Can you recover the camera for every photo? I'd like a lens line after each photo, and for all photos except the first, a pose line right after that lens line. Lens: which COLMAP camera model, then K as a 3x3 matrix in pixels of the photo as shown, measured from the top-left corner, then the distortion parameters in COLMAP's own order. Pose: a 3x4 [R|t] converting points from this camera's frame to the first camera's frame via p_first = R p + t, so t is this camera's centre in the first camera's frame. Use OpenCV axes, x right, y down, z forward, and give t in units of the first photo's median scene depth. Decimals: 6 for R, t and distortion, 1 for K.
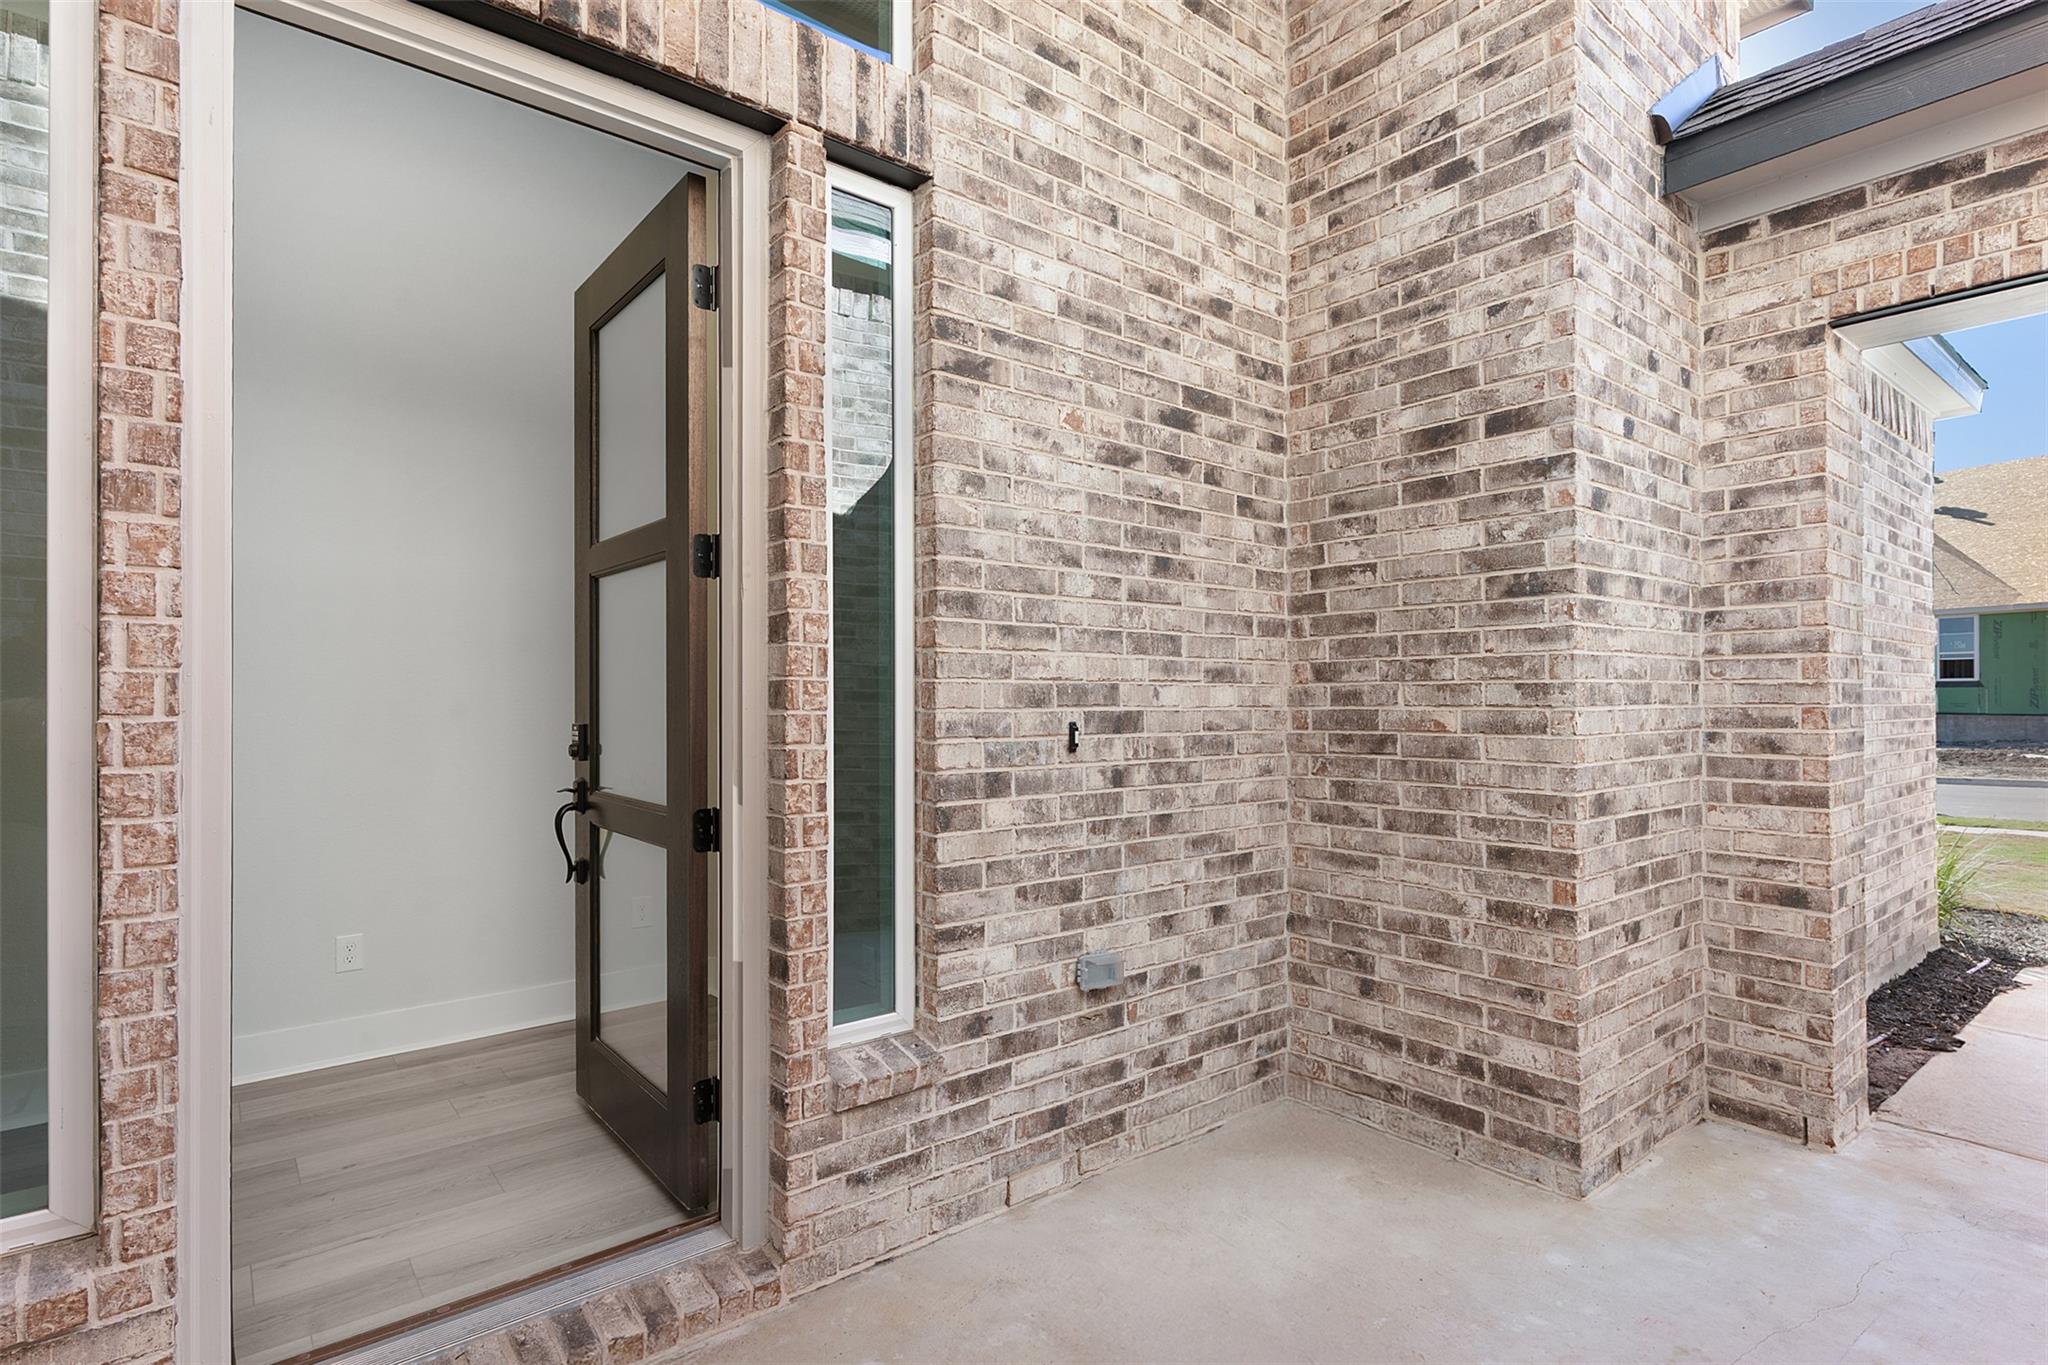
lens RADIAL K [[999.5, 0, 1017.0], [0, 999.5, 685.8], [0, 0, 1]] dist [0.001822, 0.001551]
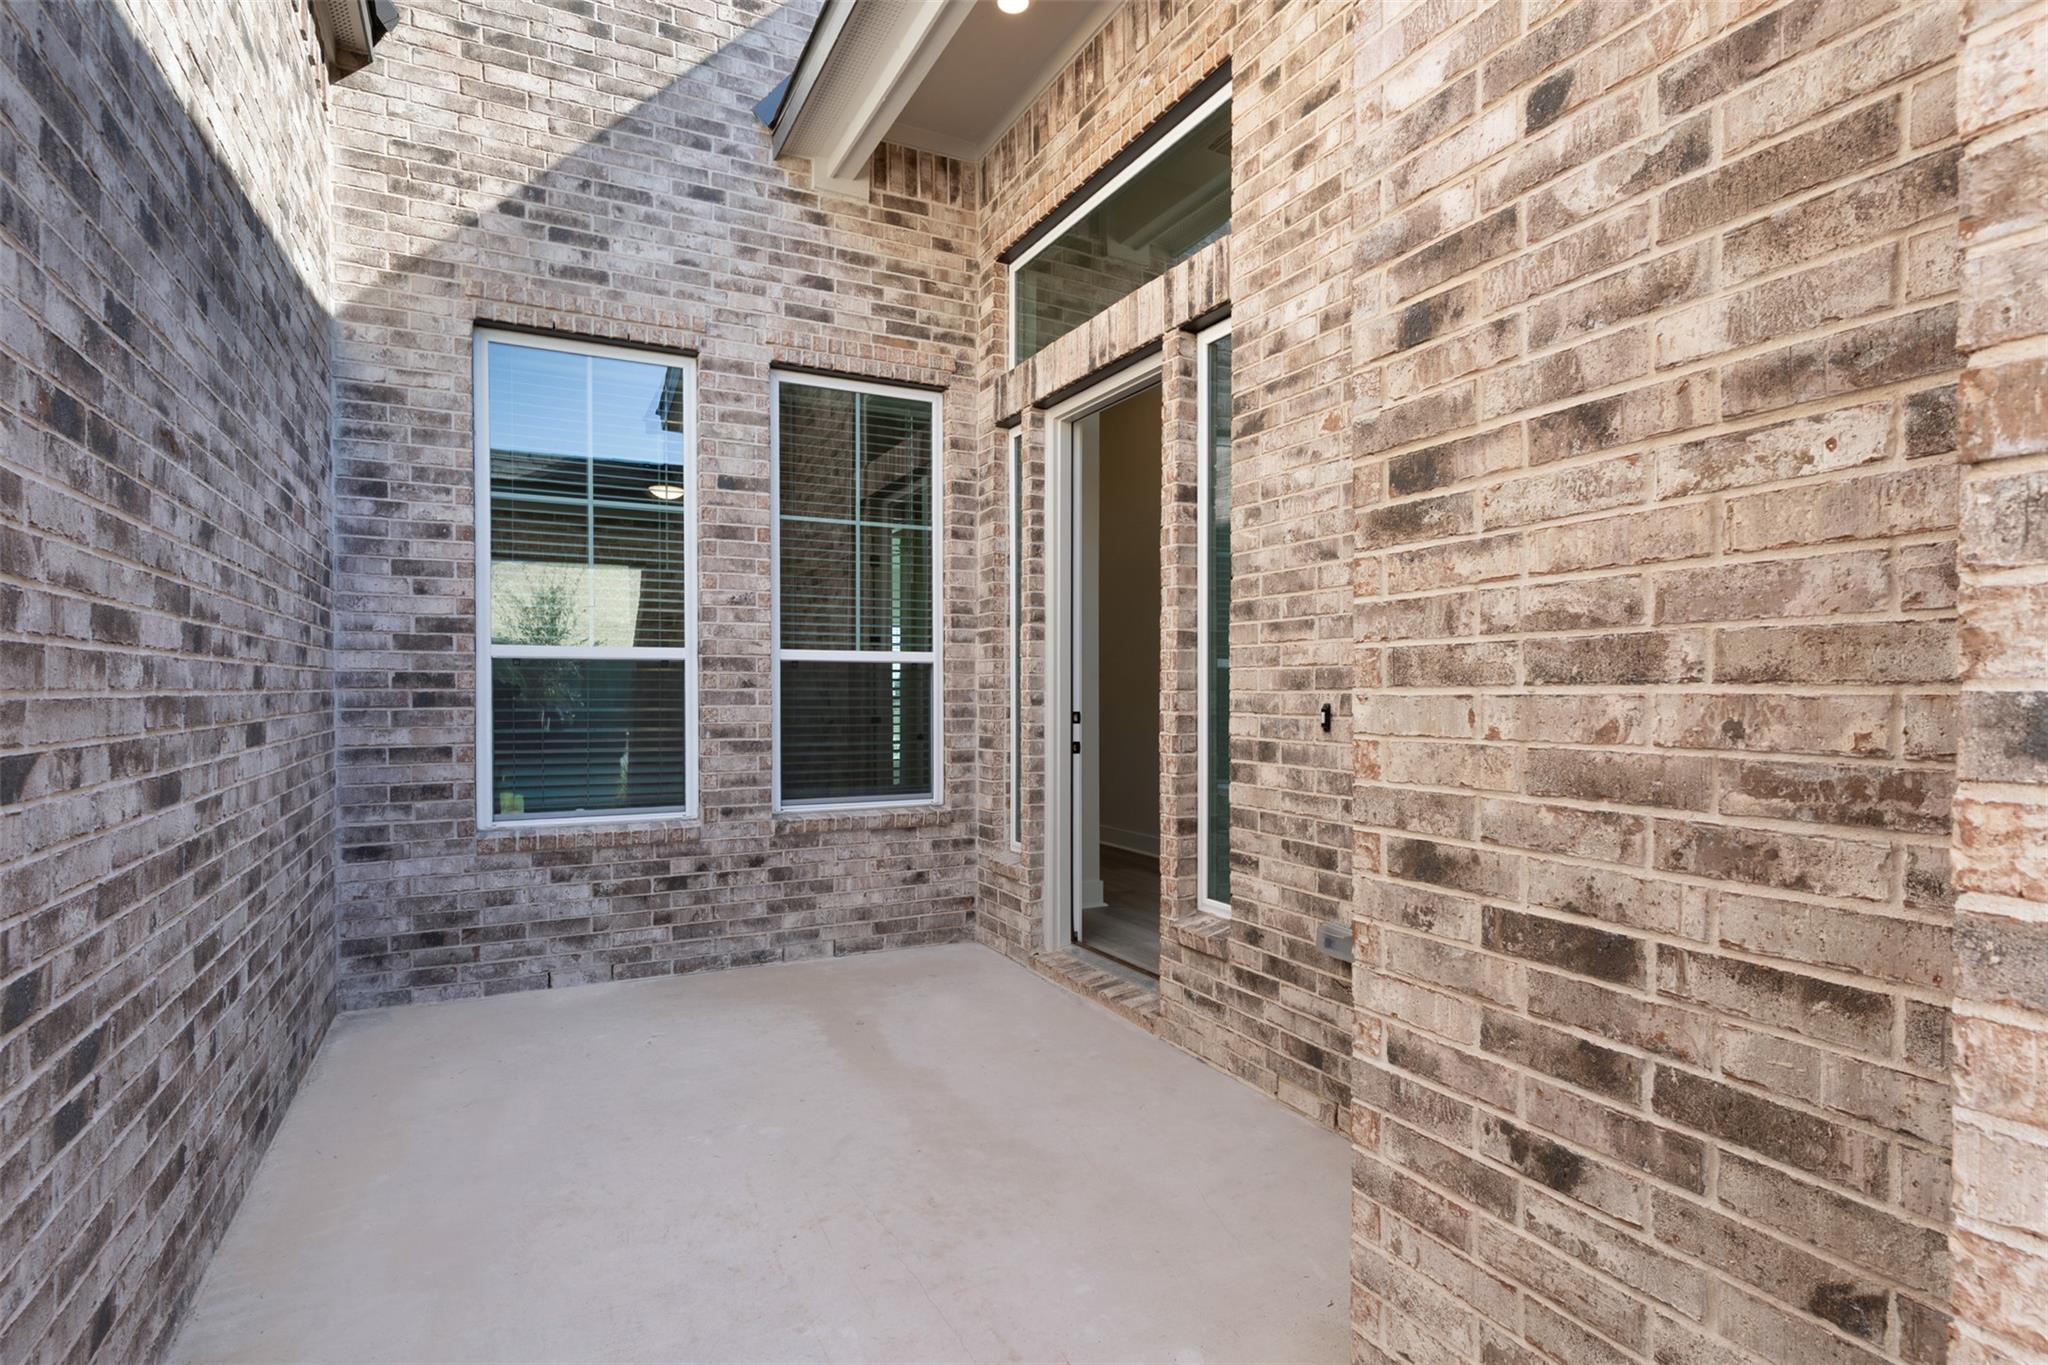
lens RADIAL K [[999.5, 0, 1019.6], [0, 999.5, 690.5], [0, 0, 1]] dist [0.001822, 0.001551]
pose [[-0.199014, 0.000436, -0.979997, 1.238225], [0.010251, 0.999946, -0.001637, 0.021152], [0.979943, -0.010371, -0.199008, 0.930467]]
